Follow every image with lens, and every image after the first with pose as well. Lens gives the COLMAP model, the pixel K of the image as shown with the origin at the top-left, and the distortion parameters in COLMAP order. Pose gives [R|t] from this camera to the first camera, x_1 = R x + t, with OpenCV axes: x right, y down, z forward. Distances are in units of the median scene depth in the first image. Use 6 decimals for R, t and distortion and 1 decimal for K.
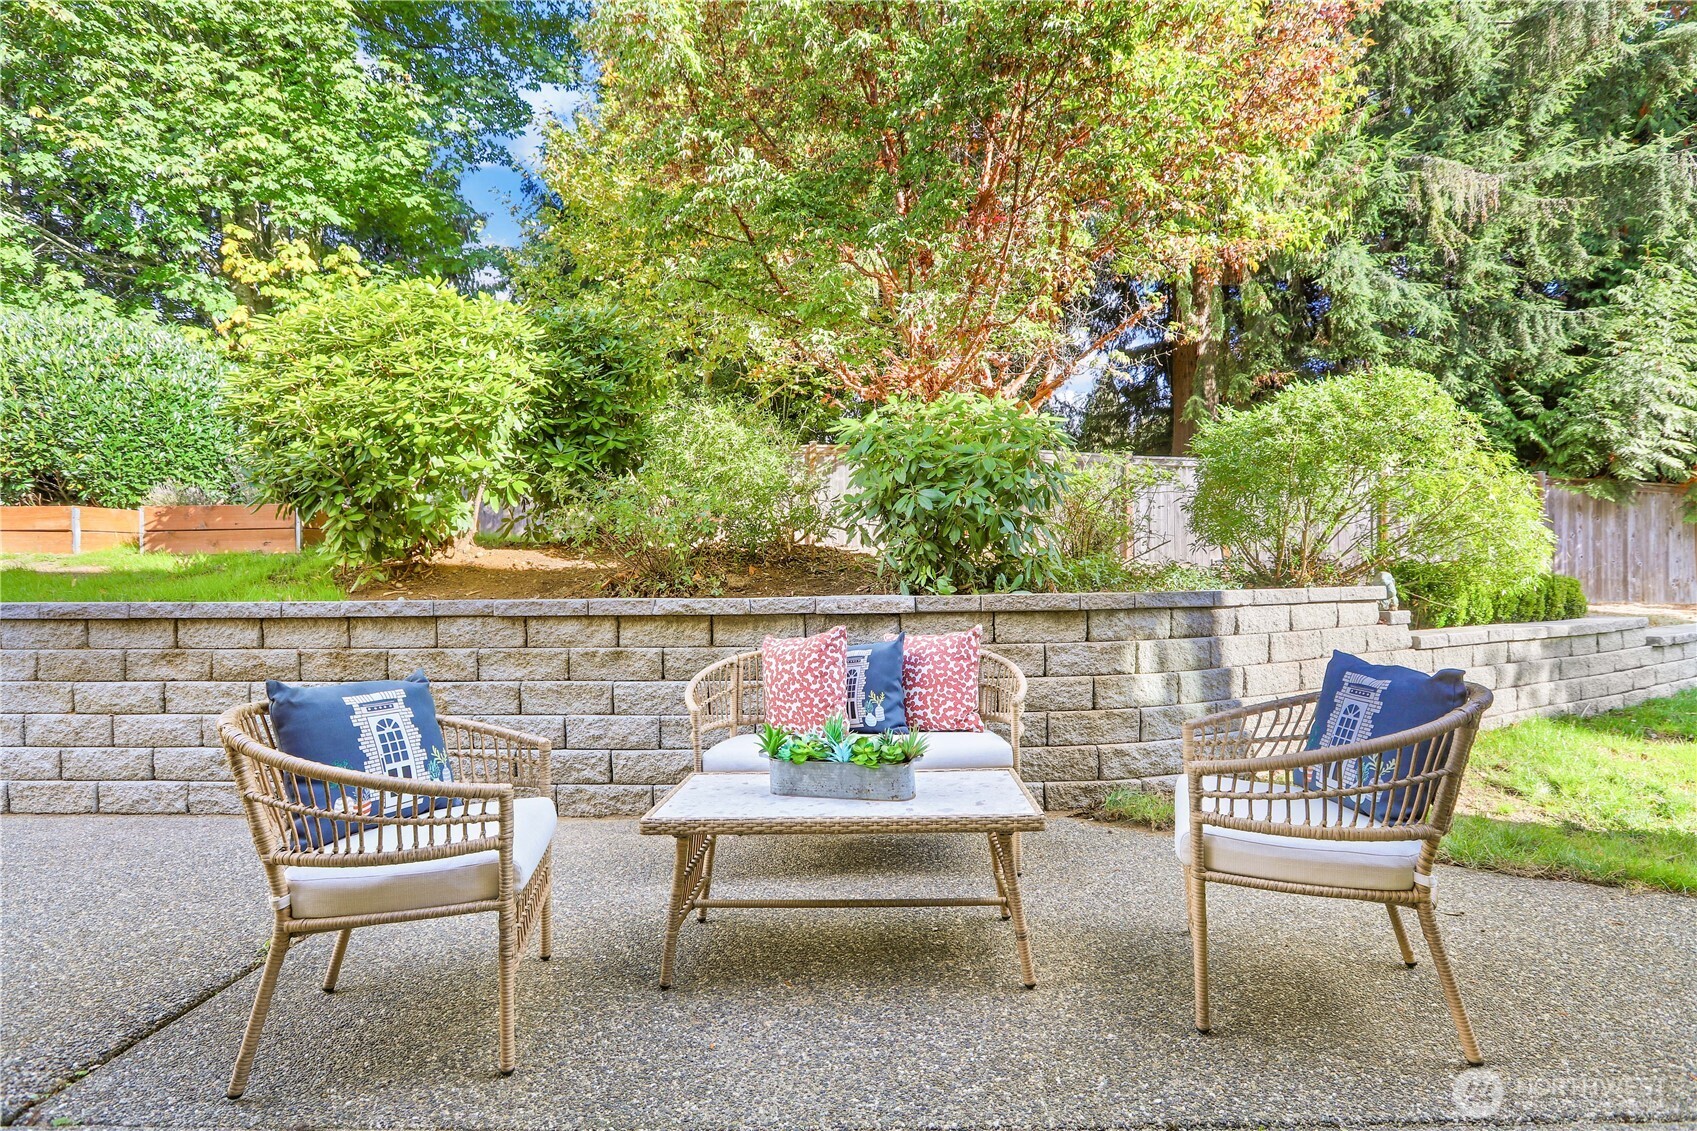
lens RADIAL K [[767.1, 0, 857.4], [0, 767.1, 569.3], [0, 0, 1]] dist [-0.036590, 0.009648]
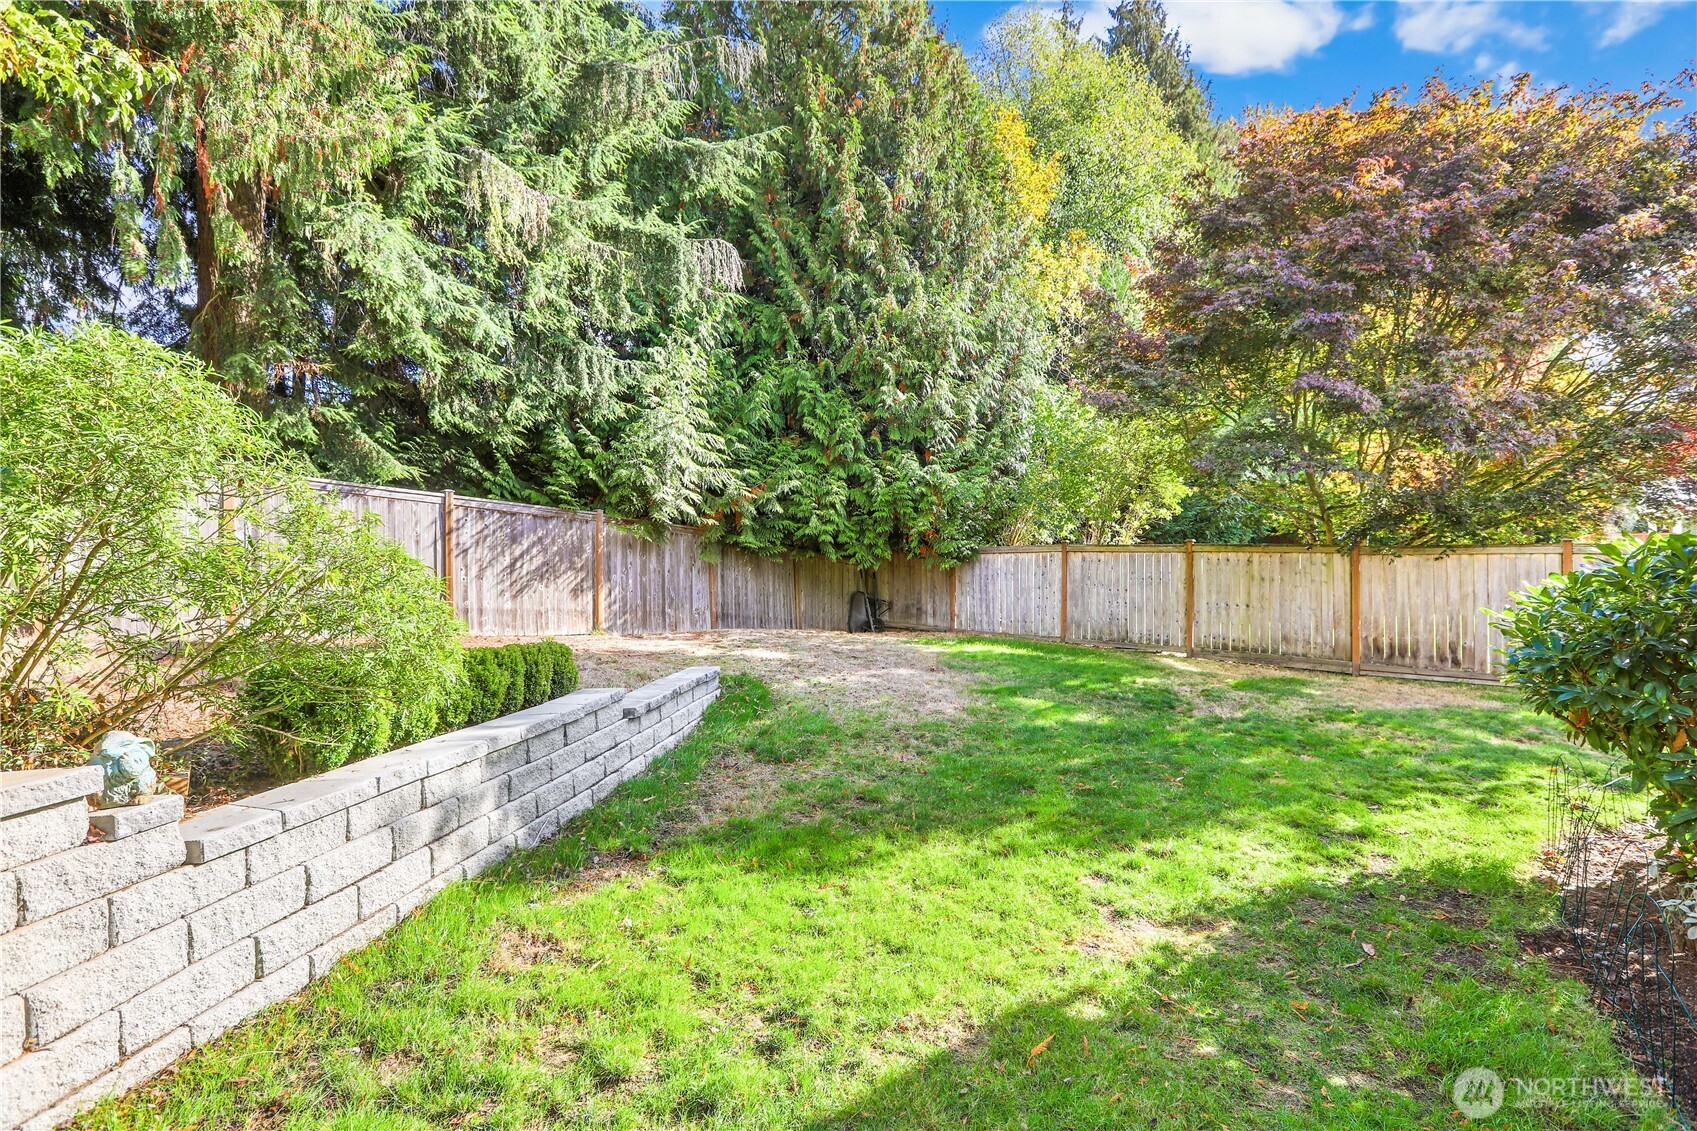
lens RADIAL K [[767.1, 0, 847.8], [0, 767.1, 560.0], [0, 0, 1]] dist [-0.036590, 0.009648]
pose [[0.559615, 0.007305, 0.828720, 0.250373], [0.008786, 0.999853, -0.014747, -0.045776], [-0.828706, 0.015534, 0.559469, 0.138190]]
